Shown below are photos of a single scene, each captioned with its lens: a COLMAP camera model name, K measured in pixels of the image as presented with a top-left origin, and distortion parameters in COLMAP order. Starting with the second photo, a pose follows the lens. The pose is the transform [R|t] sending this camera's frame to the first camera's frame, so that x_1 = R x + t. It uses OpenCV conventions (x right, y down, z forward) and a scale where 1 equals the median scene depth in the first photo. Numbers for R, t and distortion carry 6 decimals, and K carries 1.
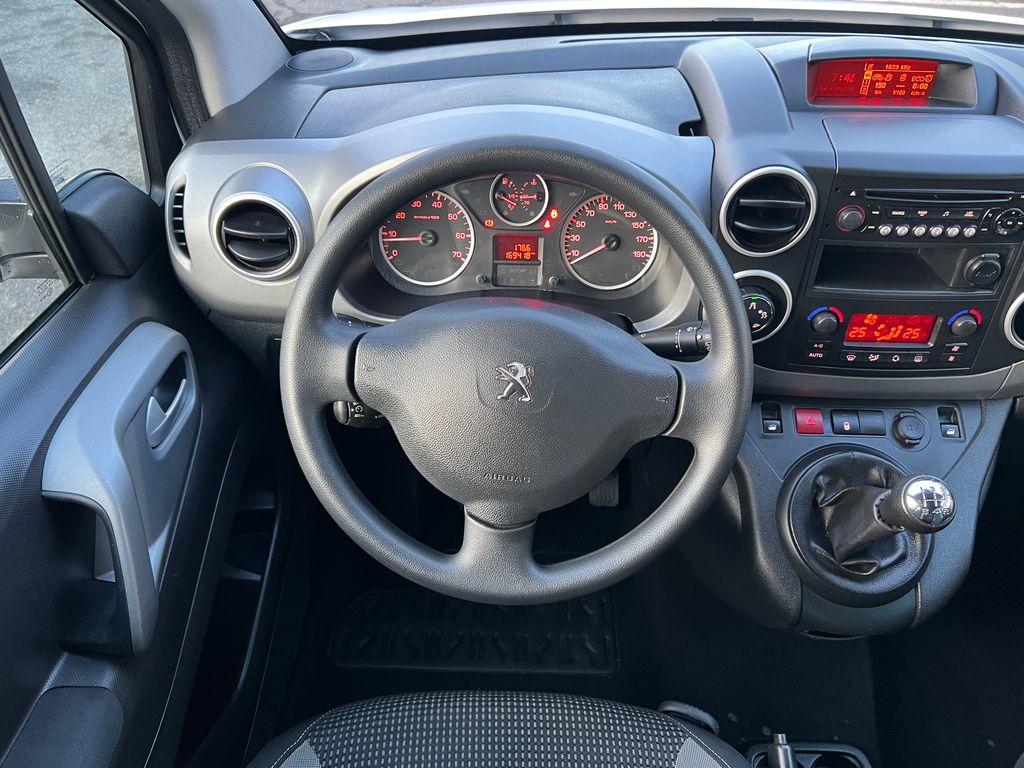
lens RADIAL K [[767.7, 0, 520.4], [0, 767.7, 387.5], [0, 0, 1]] dist [0.034878, -0.015562]
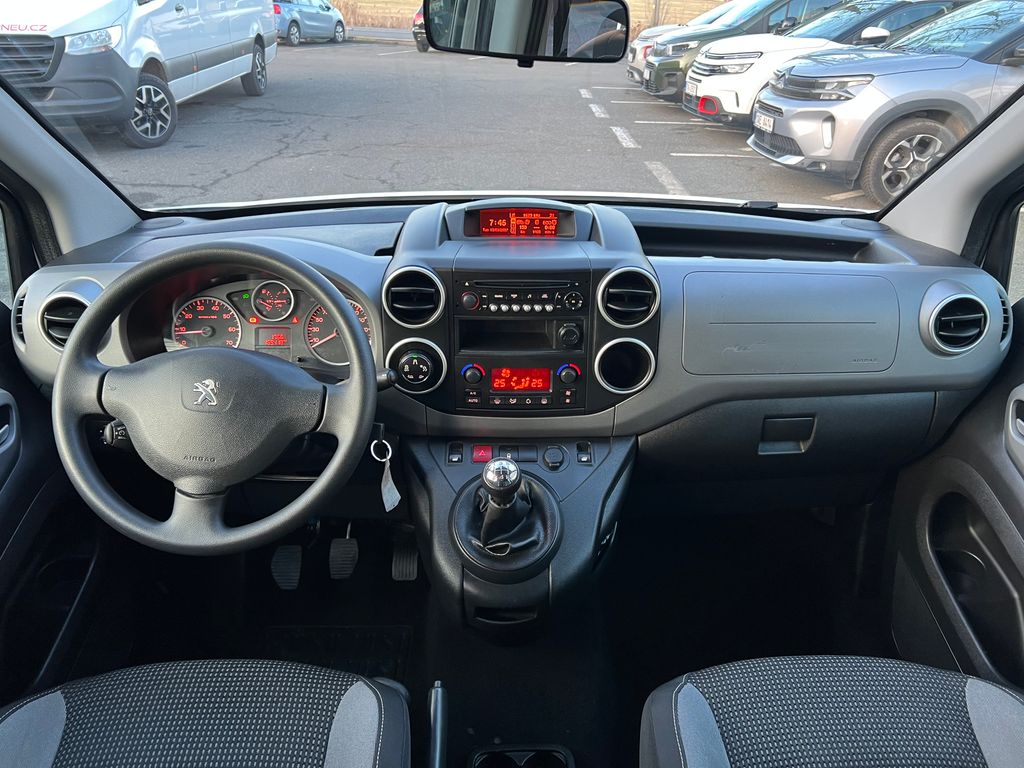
lens RADIAL K [[767.7, 0, 504.7], [0, 767.7, 380.1], [0, 0, 1]] dist [0.034878, -0.015562]
pose [[0.999554, -0.020622, 0.021620, 0.387728], [0.025457, 0.966630, -0.254908, 0.263486], [-0.015642, 0.255345, 0.966723, -0.339894]]
